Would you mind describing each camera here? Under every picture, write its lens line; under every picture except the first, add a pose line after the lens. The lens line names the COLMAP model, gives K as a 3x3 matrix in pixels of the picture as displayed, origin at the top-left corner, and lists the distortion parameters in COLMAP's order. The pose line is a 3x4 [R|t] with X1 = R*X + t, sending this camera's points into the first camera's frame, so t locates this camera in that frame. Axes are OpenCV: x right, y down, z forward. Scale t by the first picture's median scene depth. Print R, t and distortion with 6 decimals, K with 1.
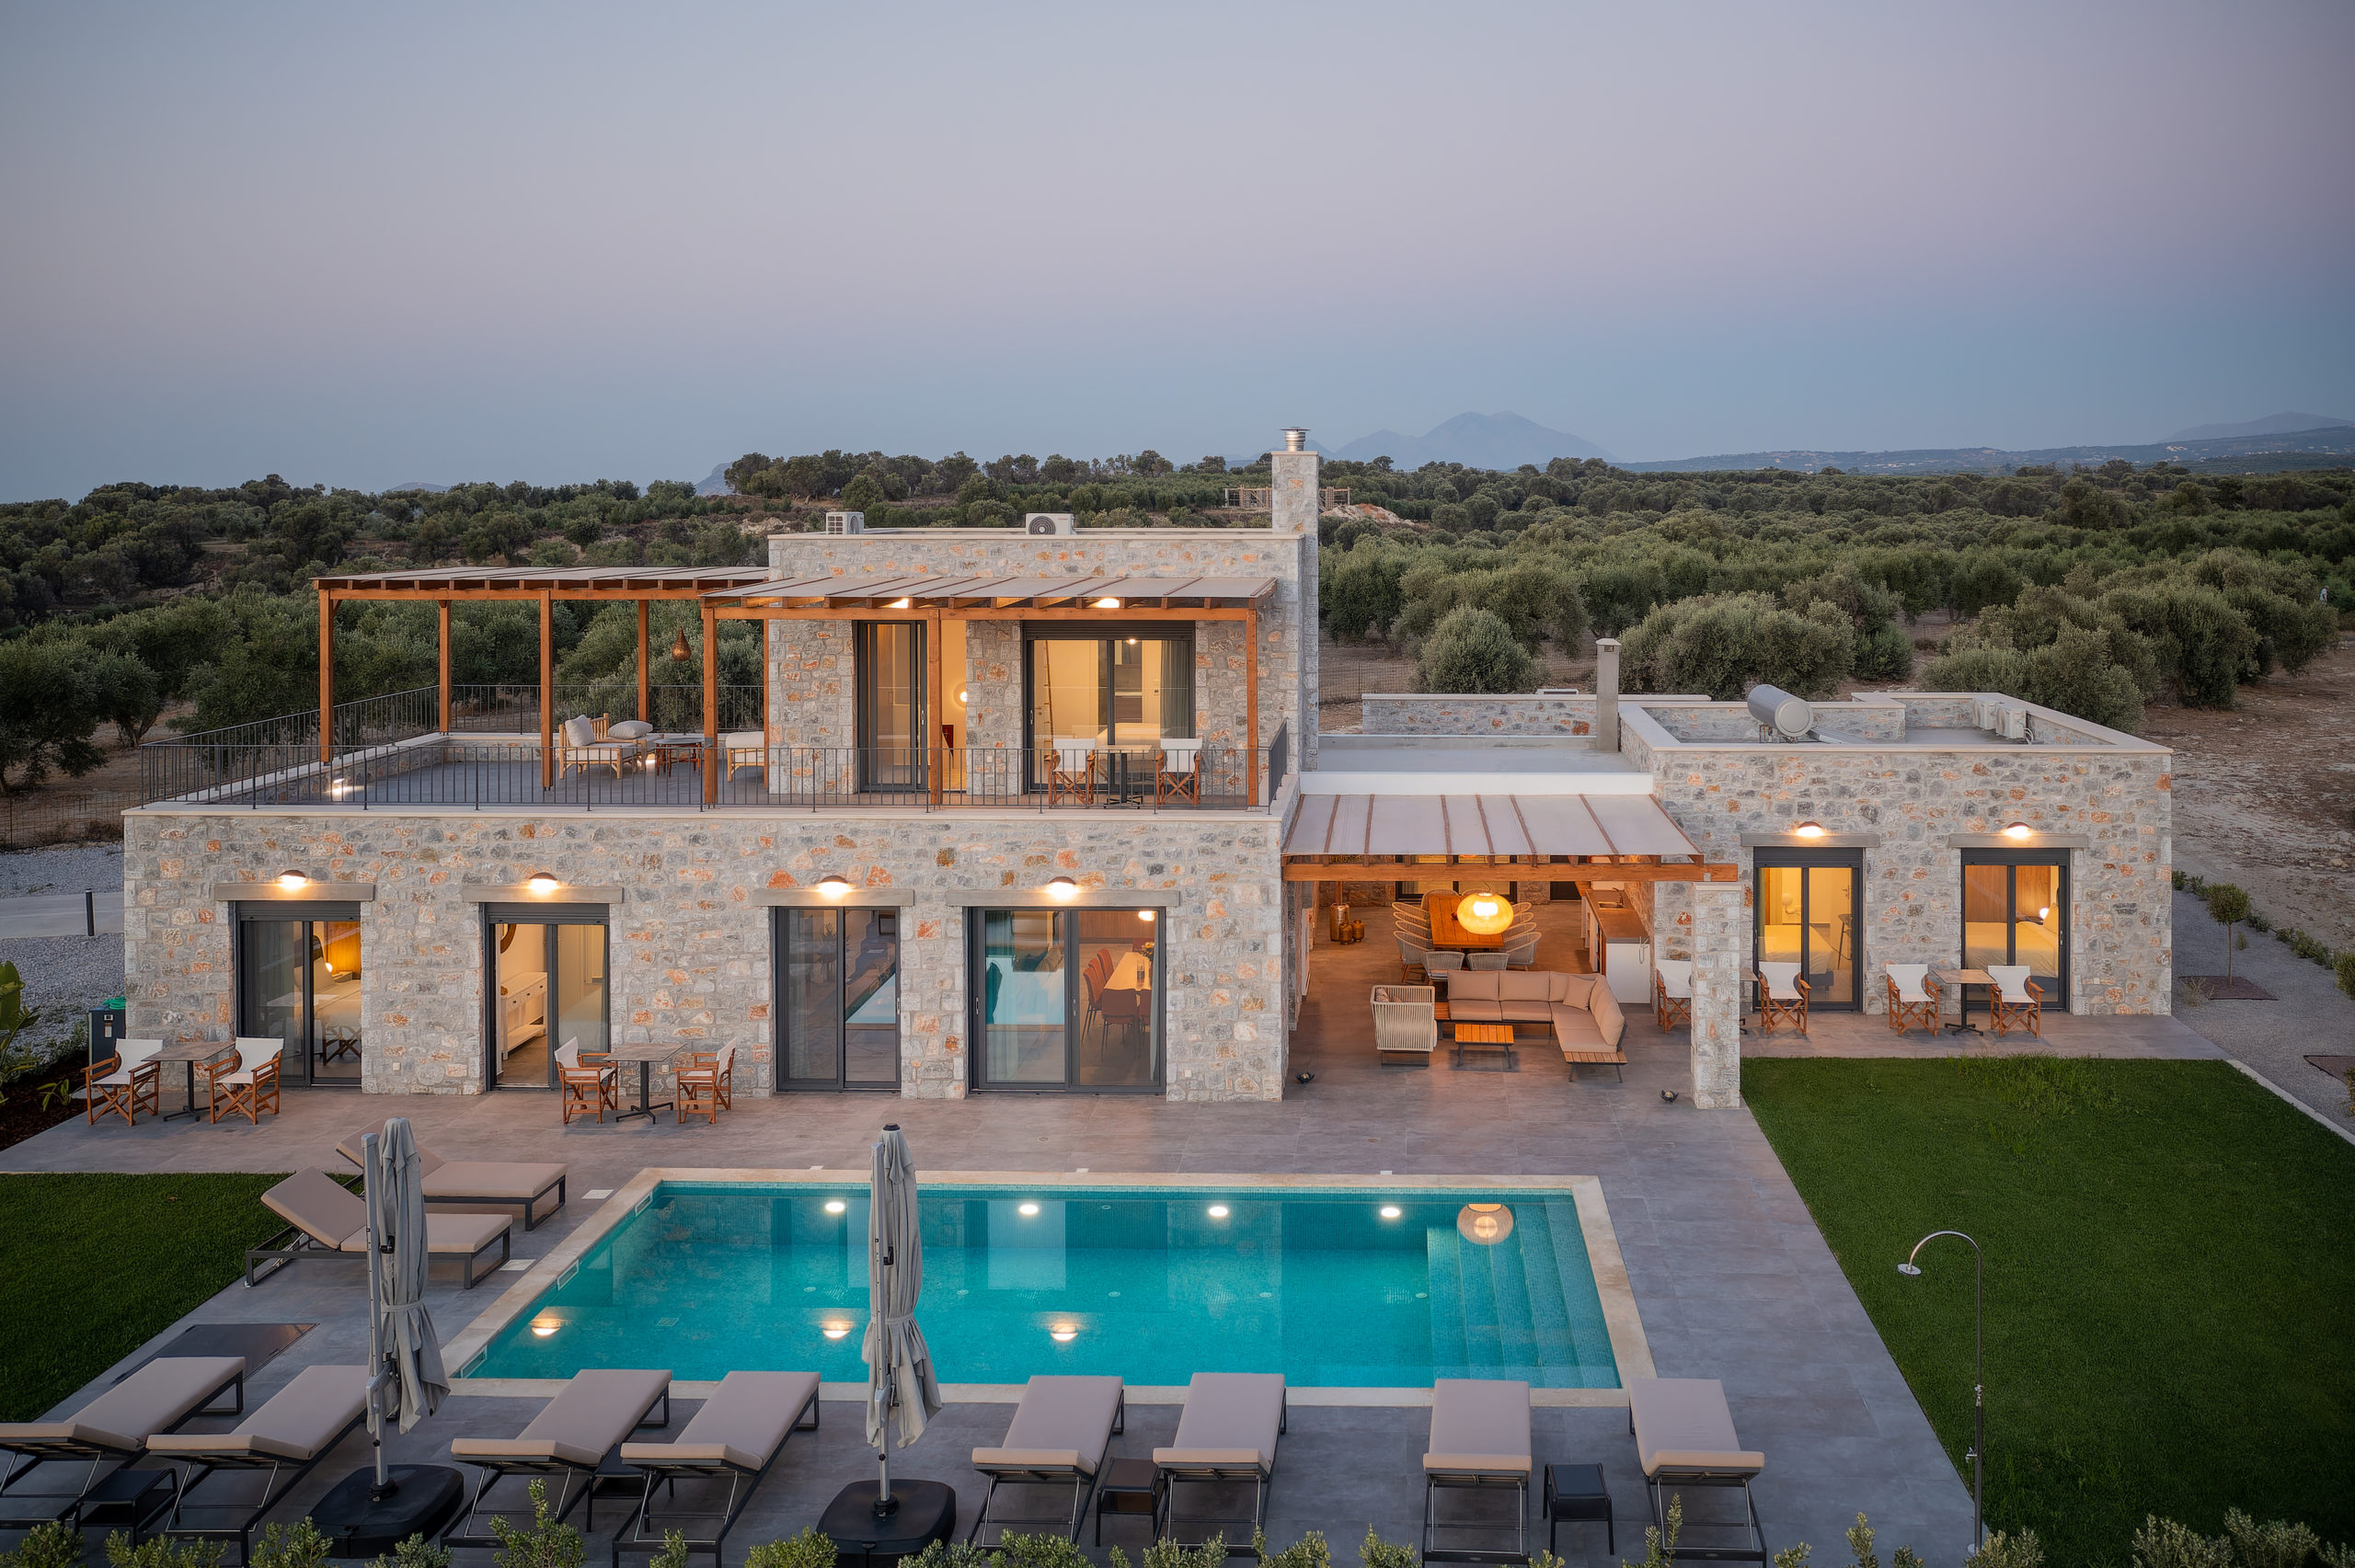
lens RADIAL K [[1859.2, 0, 1371.1], [0, 1859.2, 491.3], [0, 0, 1]] dist [-0.010005, 0.006852]
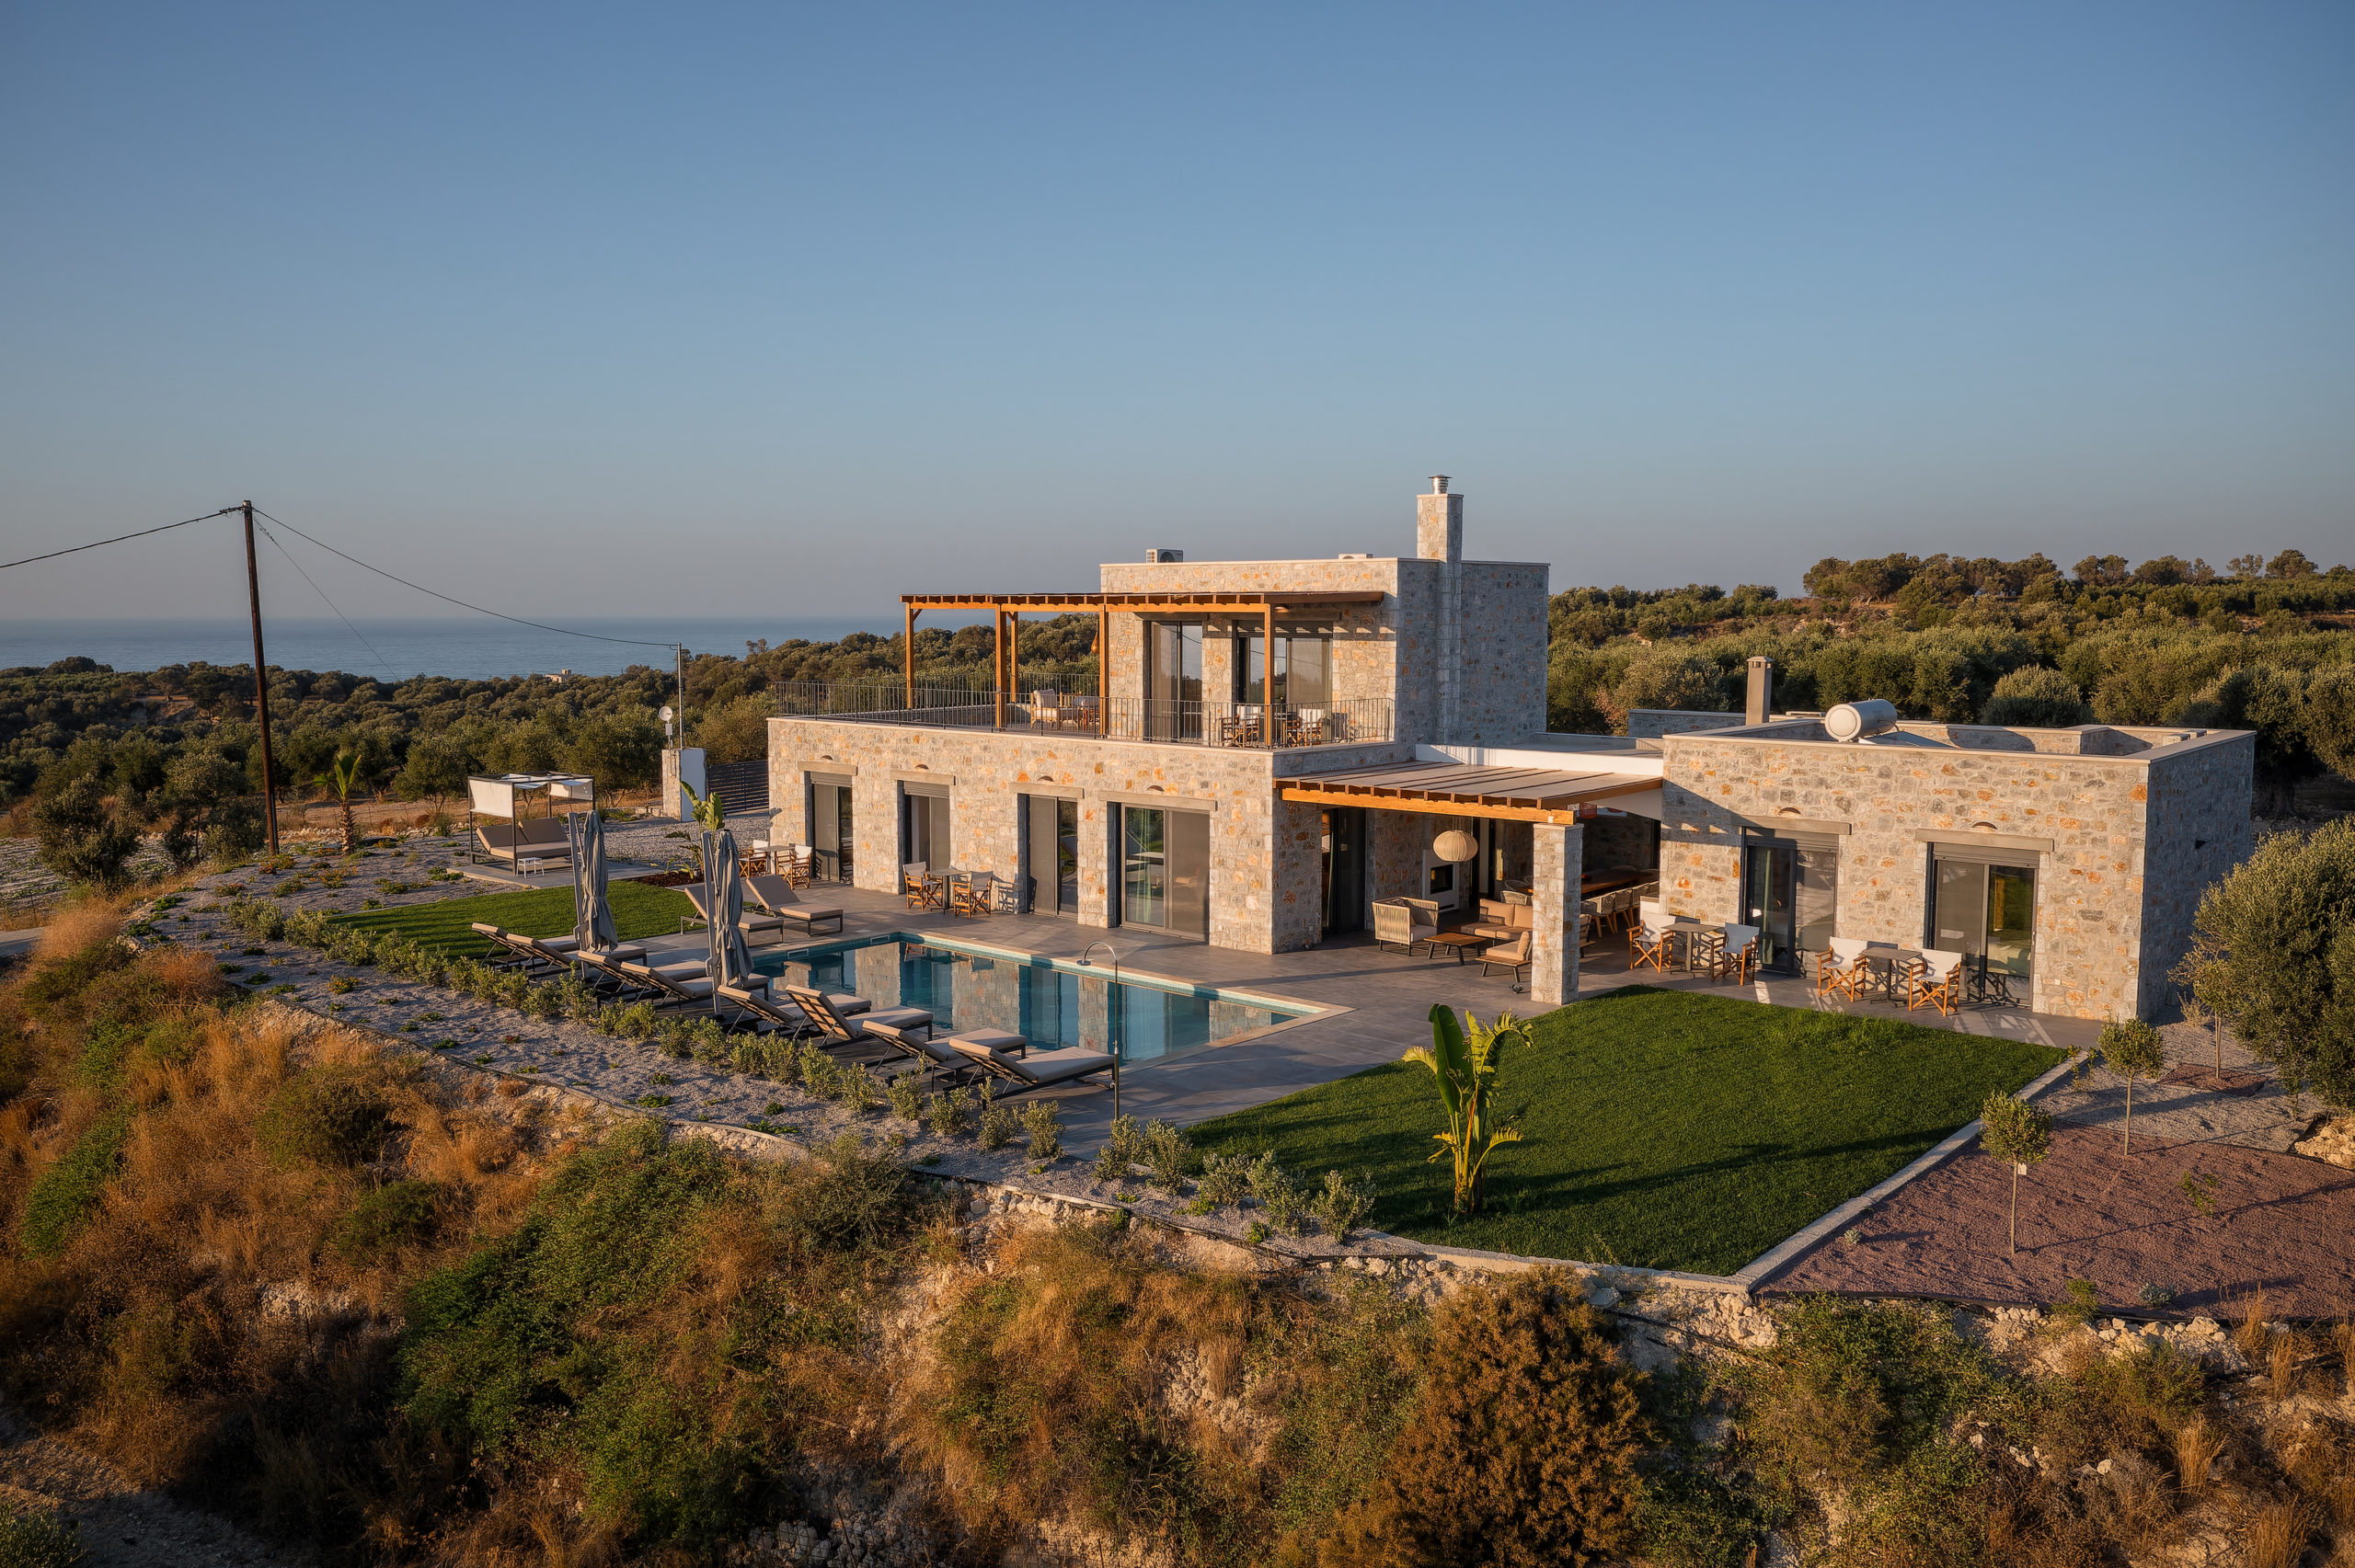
lens RADIAL K [[1795.0, 0, 1153.2], [0, 1795.0, 788.5], [0, 0, 1]] dist [-0.017797, 0.006456]
pose [[0.755036, 0.064421, -0.652511, 0.650812], [0.003313, 0.994774, 0.102044, 0.055640], [0.655675, -0.079209, 0.750877, -0.057988]]
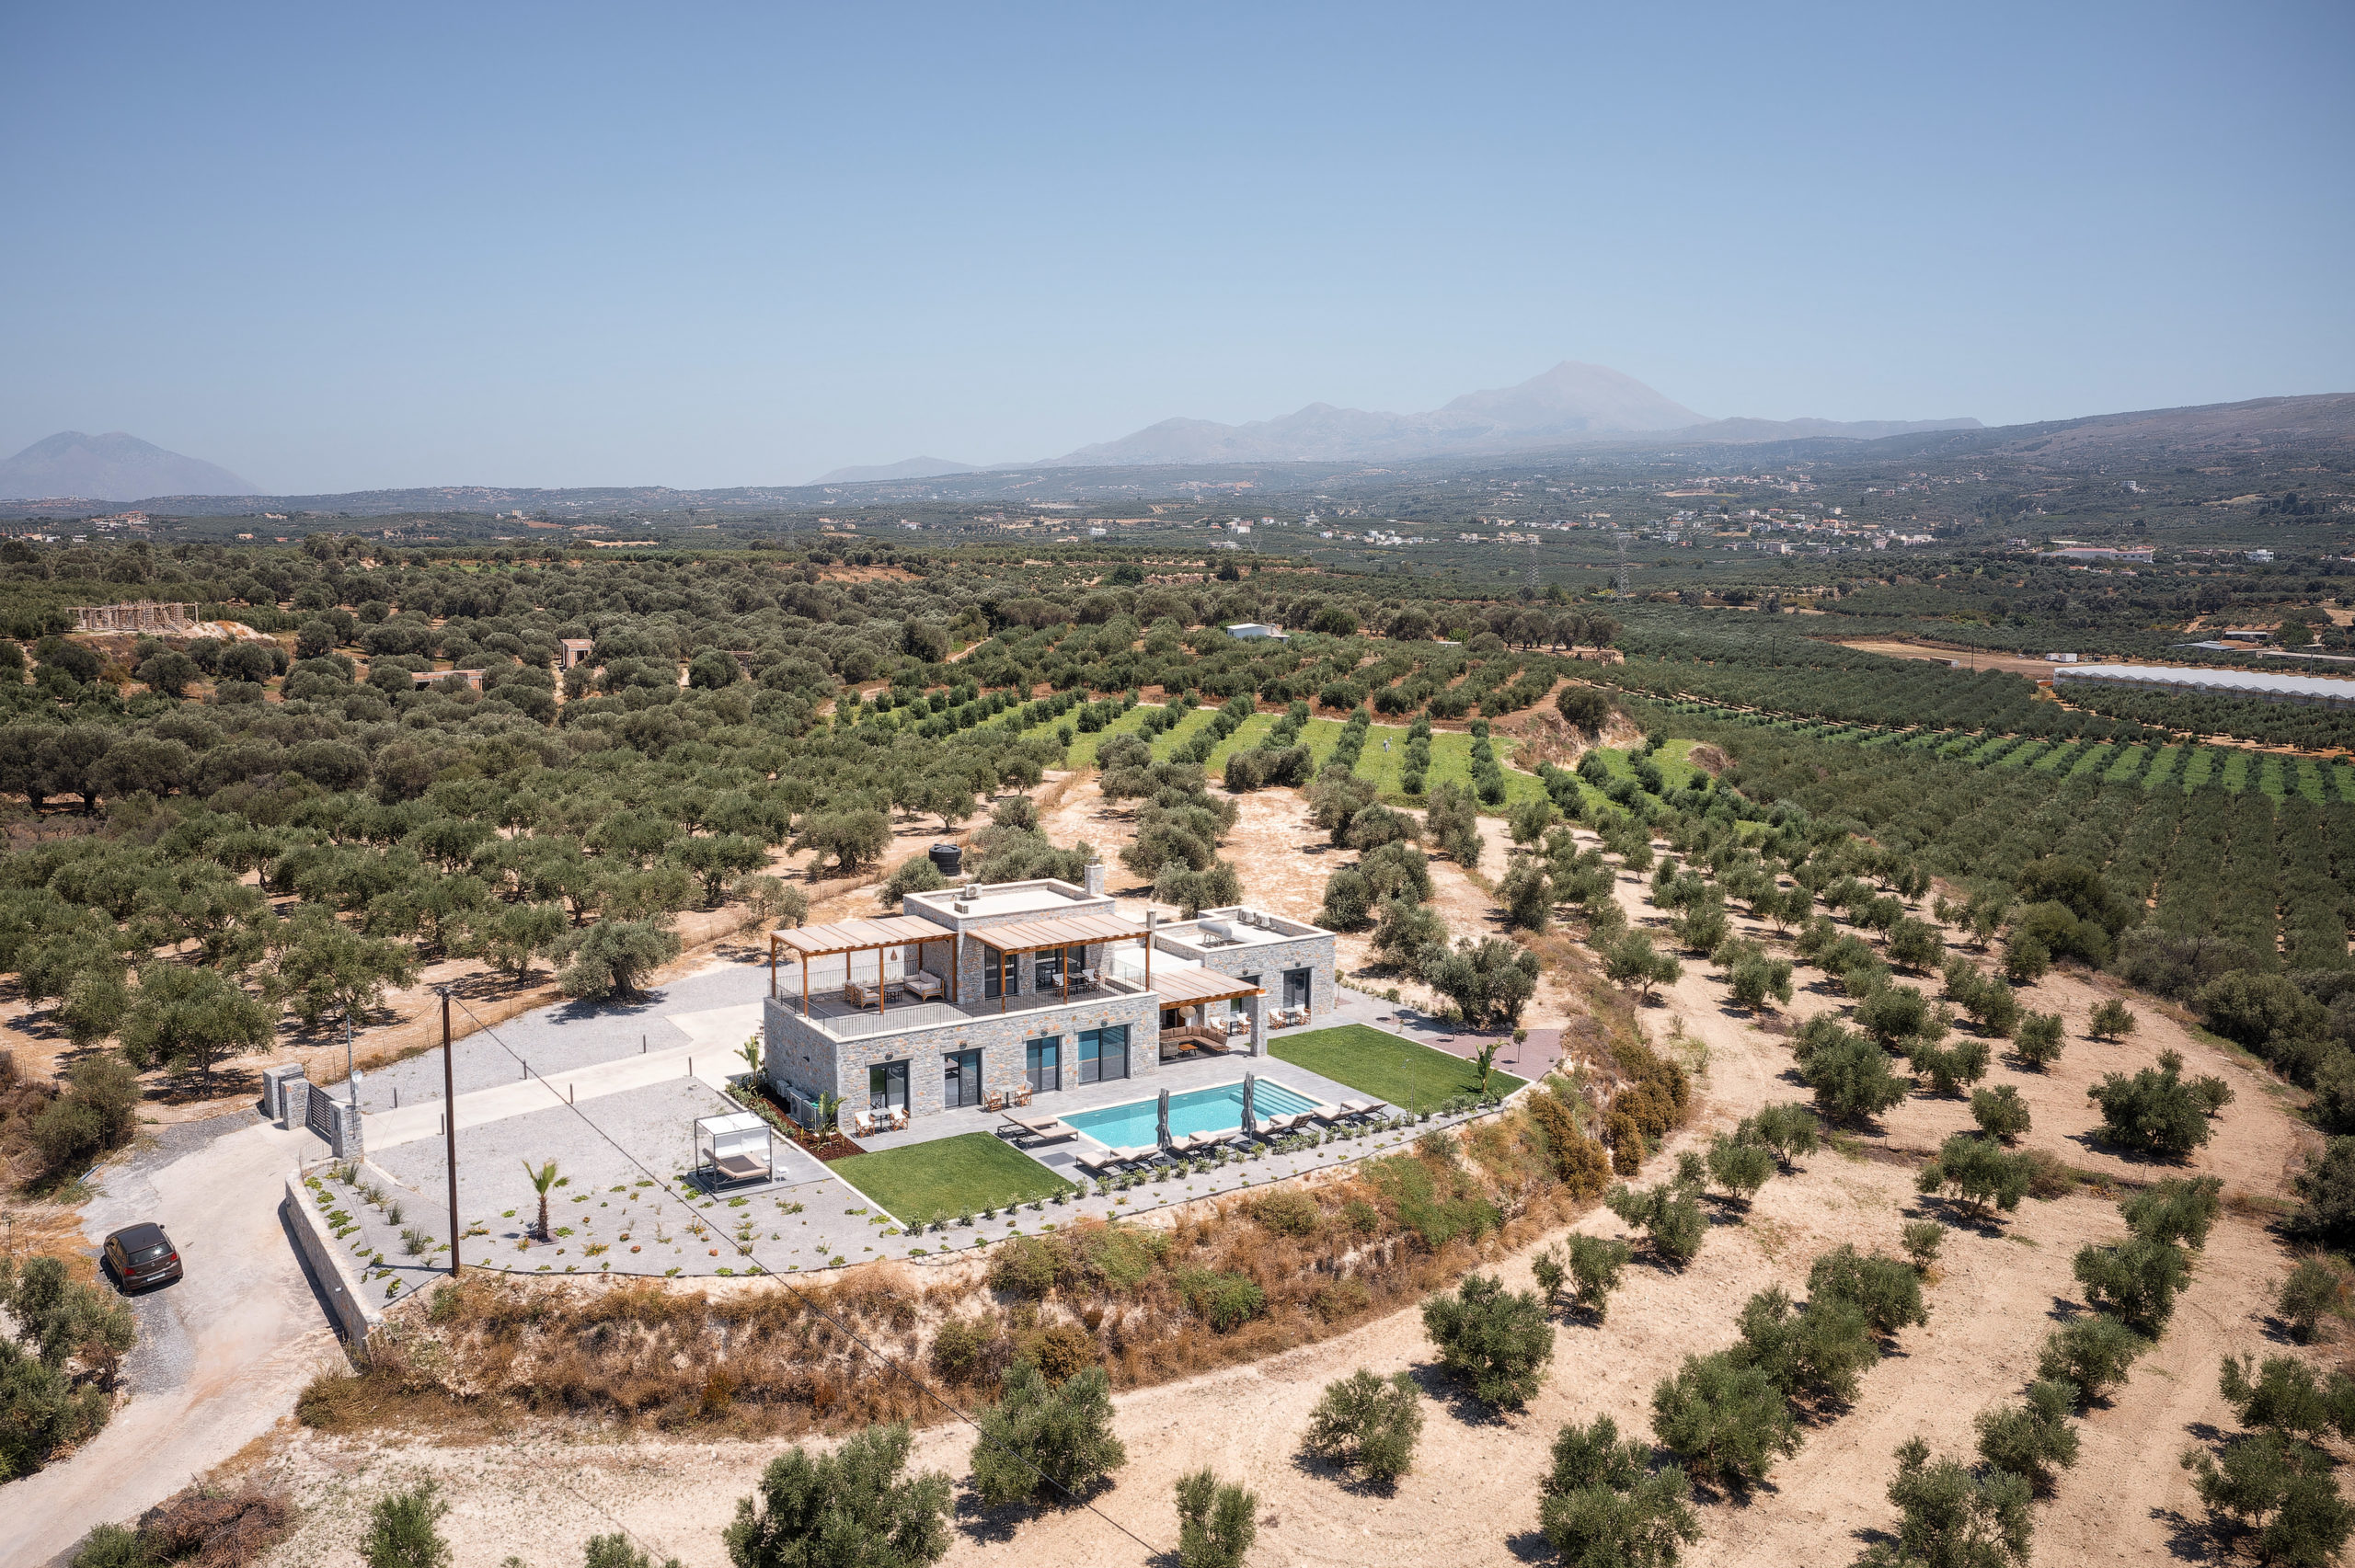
lens RADIAL K [[1805.4, 0, 1135.1], [0, 1805.4, 780.1], [0, 0, 1]] dist [-0.014493, 0.003314]
pose [[0.840943, -0.068803, 0.536731, -1.574822], [-0.005157, 0.990820, 0.135092, -0.564297], [-0.541099, -0.116372, 0.832868, -1.442755]]
